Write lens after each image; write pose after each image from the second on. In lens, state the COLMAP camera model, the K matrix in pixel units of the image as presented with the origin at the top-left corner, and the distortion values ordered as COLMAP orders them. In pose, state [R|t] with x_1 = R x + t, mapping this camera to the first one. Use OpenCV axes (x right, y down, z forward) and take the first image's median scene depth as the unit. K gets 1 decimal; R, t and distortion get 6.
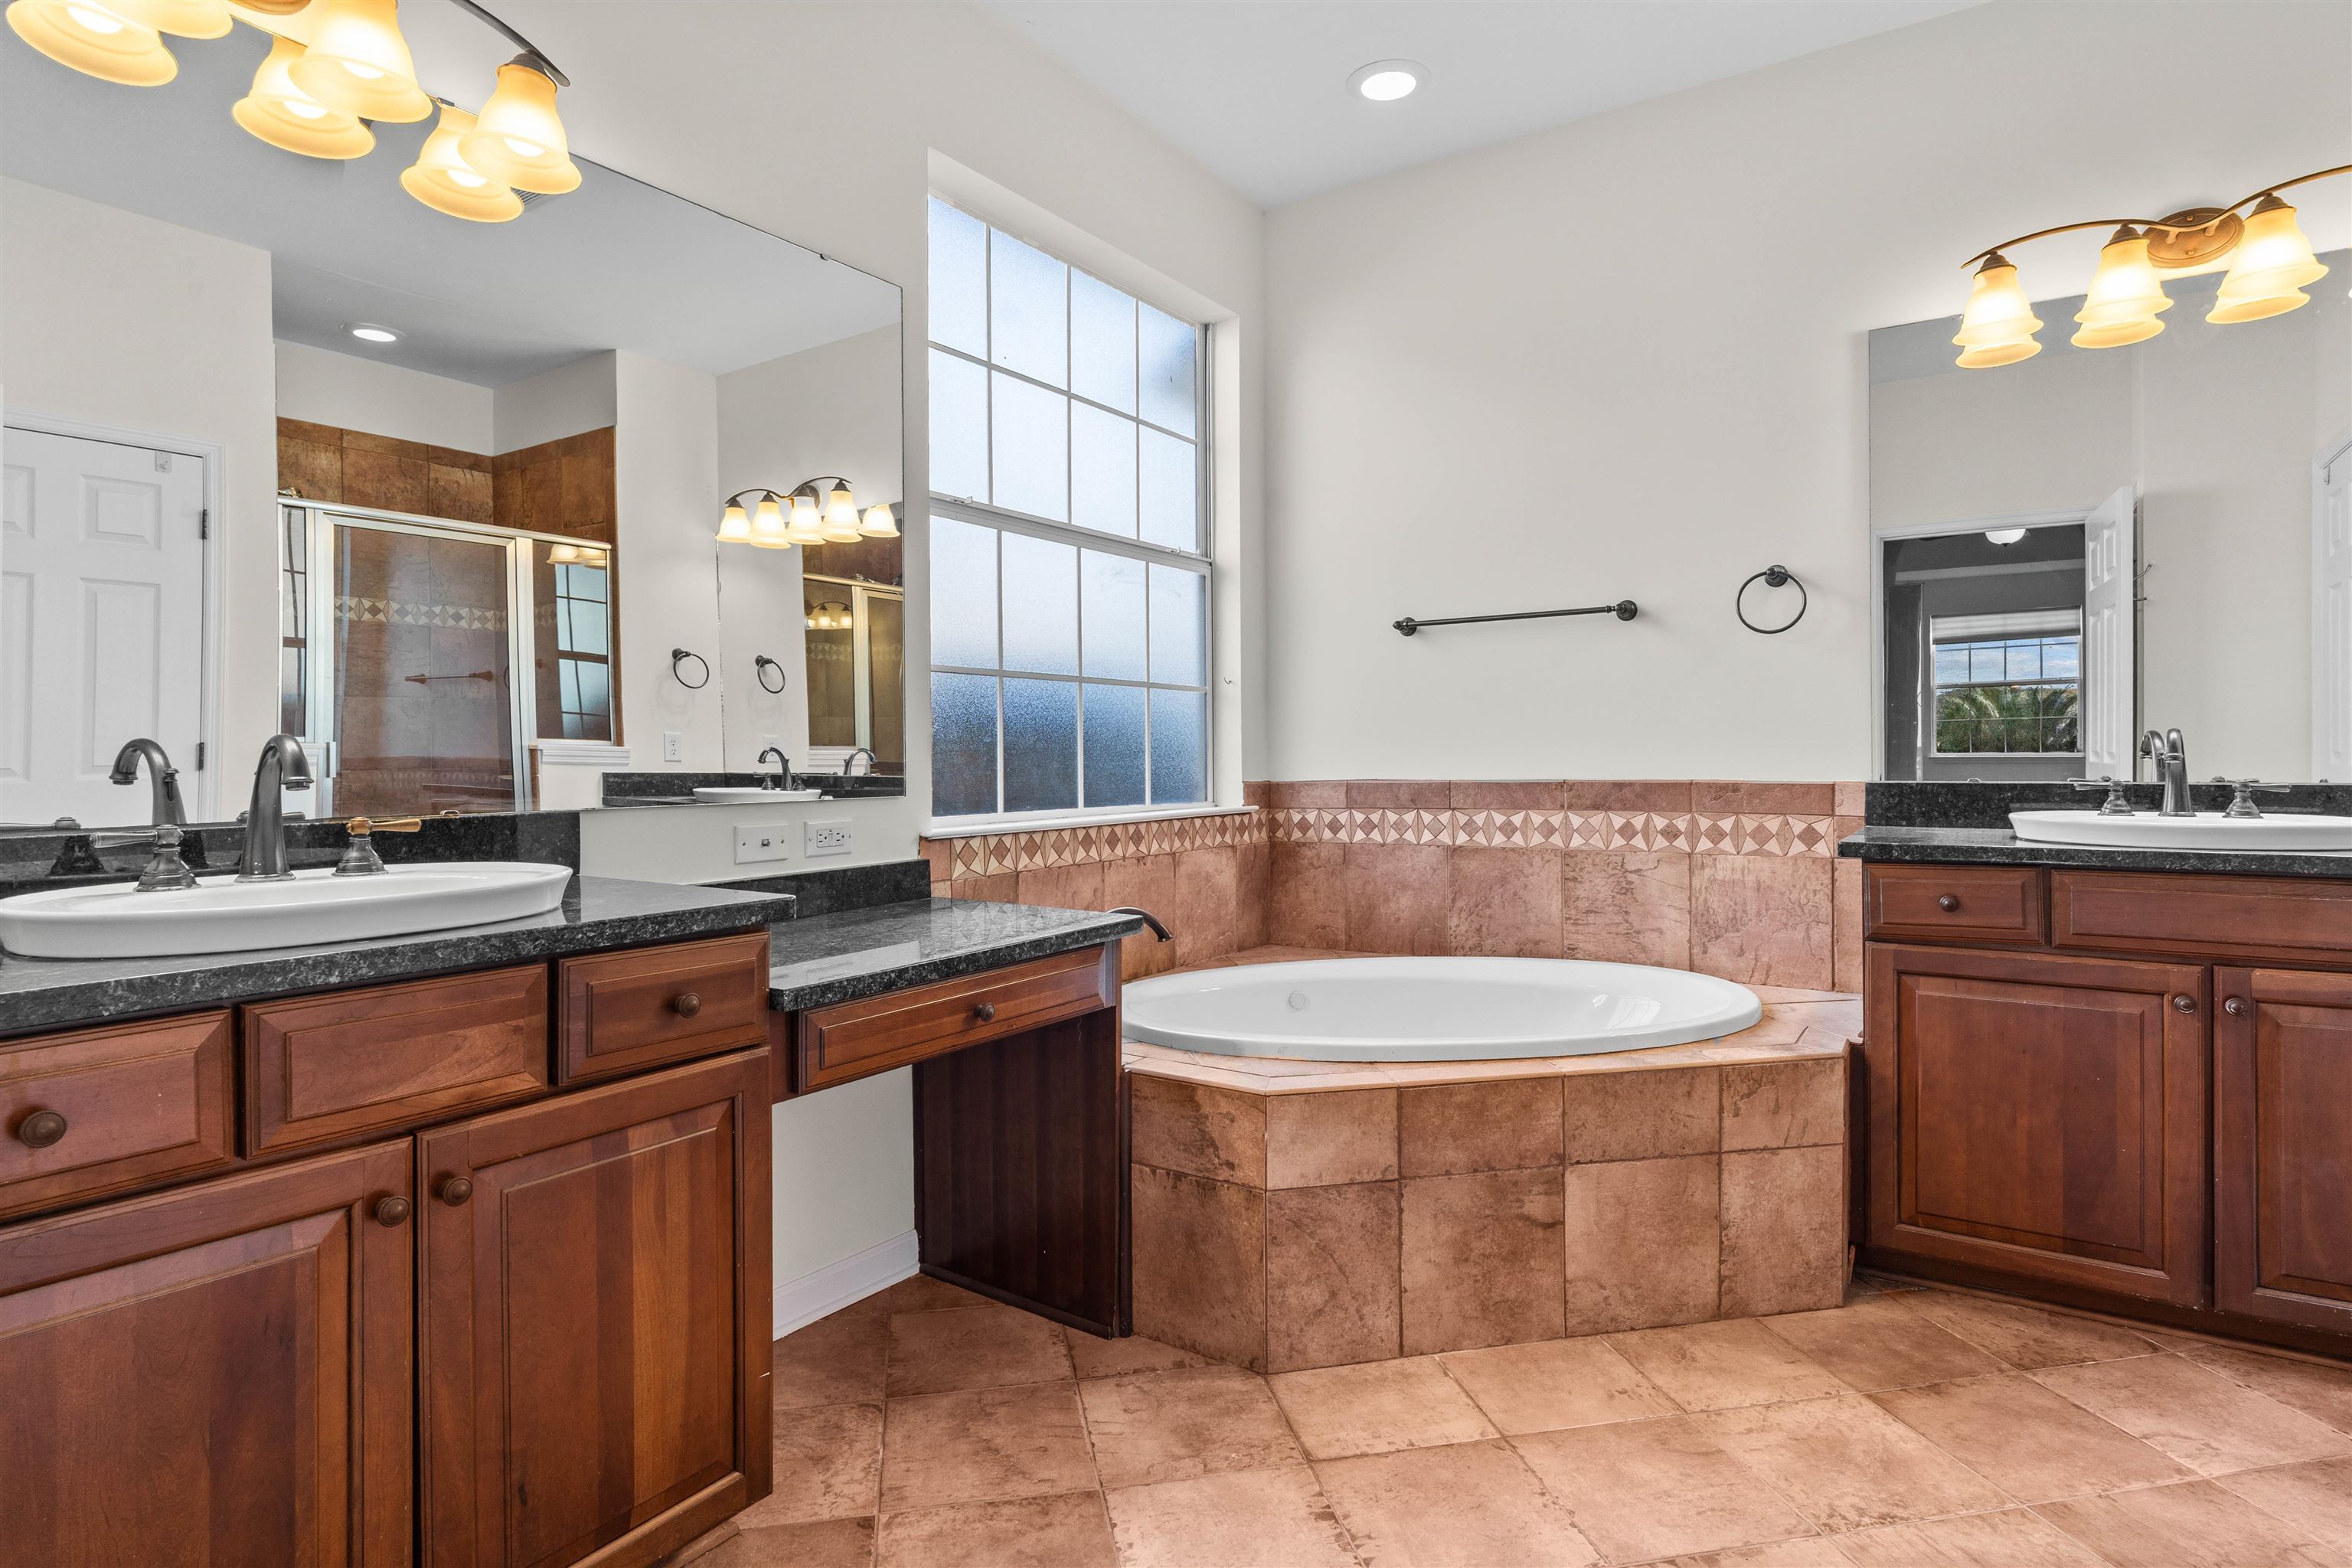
lens RADIAL K [[1237.9, 0, 1171.0], [0, 1237.9, 764.8], [0, 0, 1]] dist [0.000831, 0.000188]
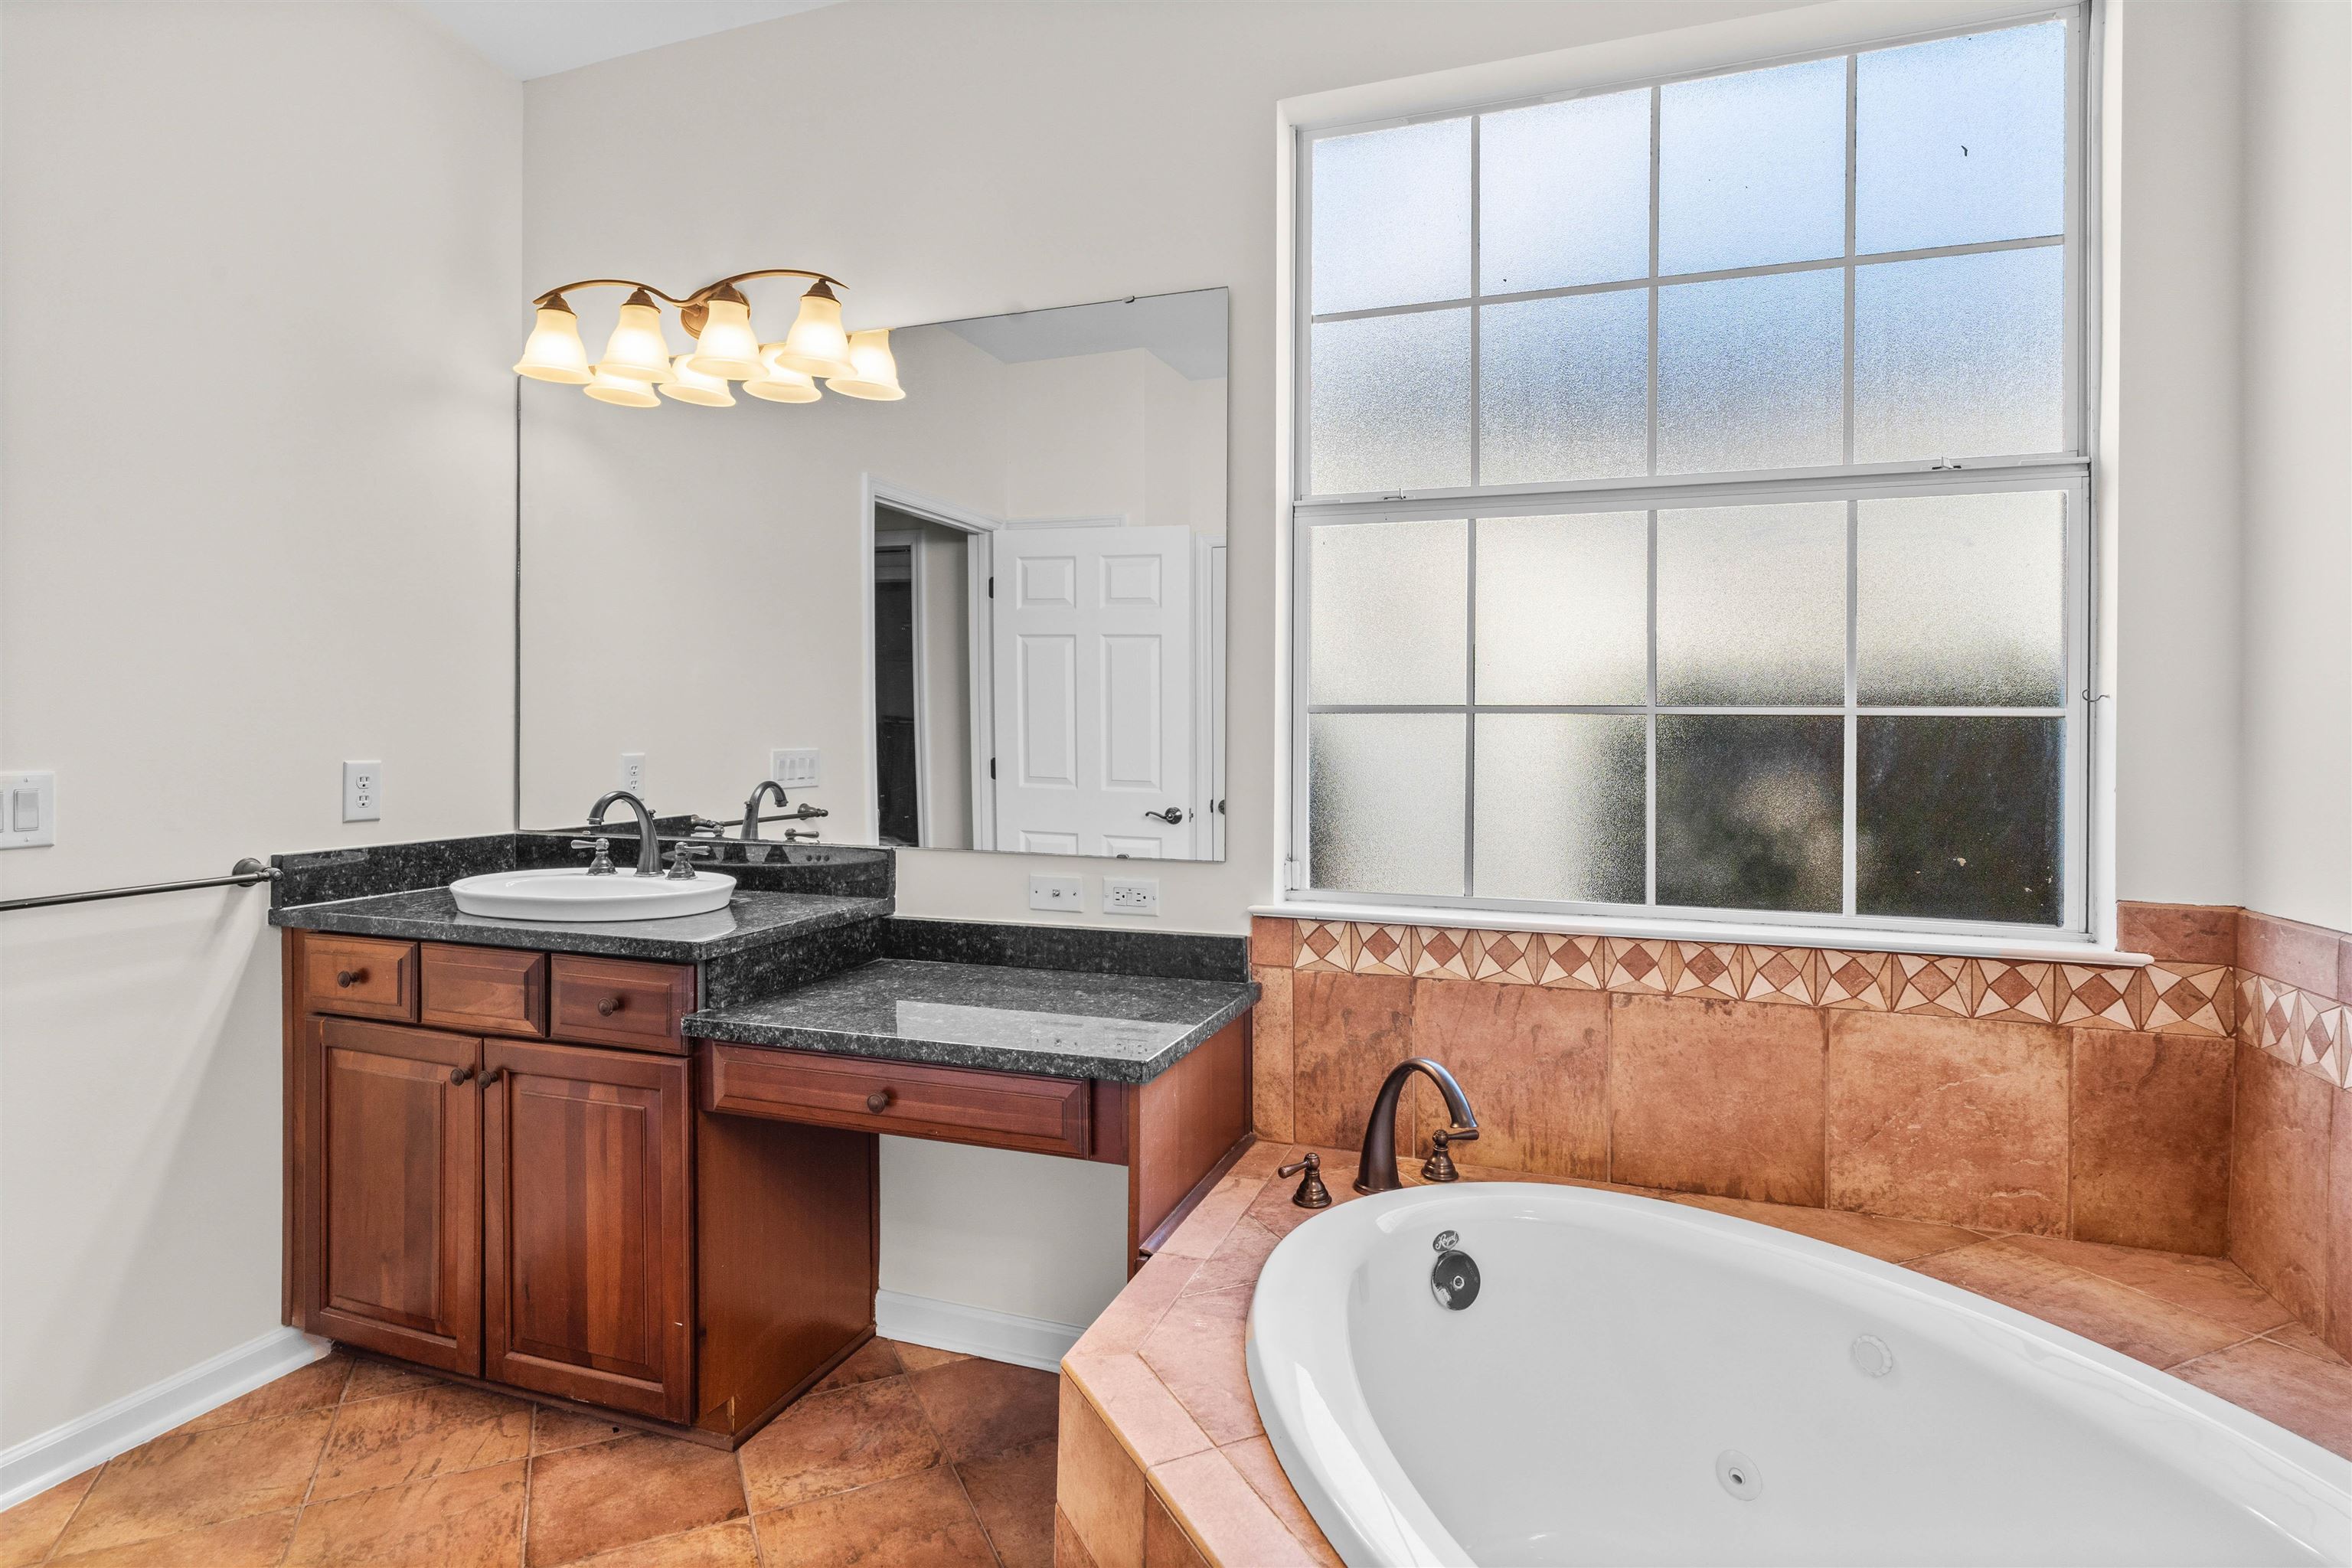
lens RADIAL K [[1237.9, 0, 1157.0], [0, 1237.9, 732.0], [0, 0, 1]] dist [0.000831, 0.000188]
pose [[0.250953, 0.012926, -0.967913, 0.553449], [-0.014578, 0.999848, 0.009572, -0.066411], [0.967889, 0.011708, 0.251104, 0.644531]]
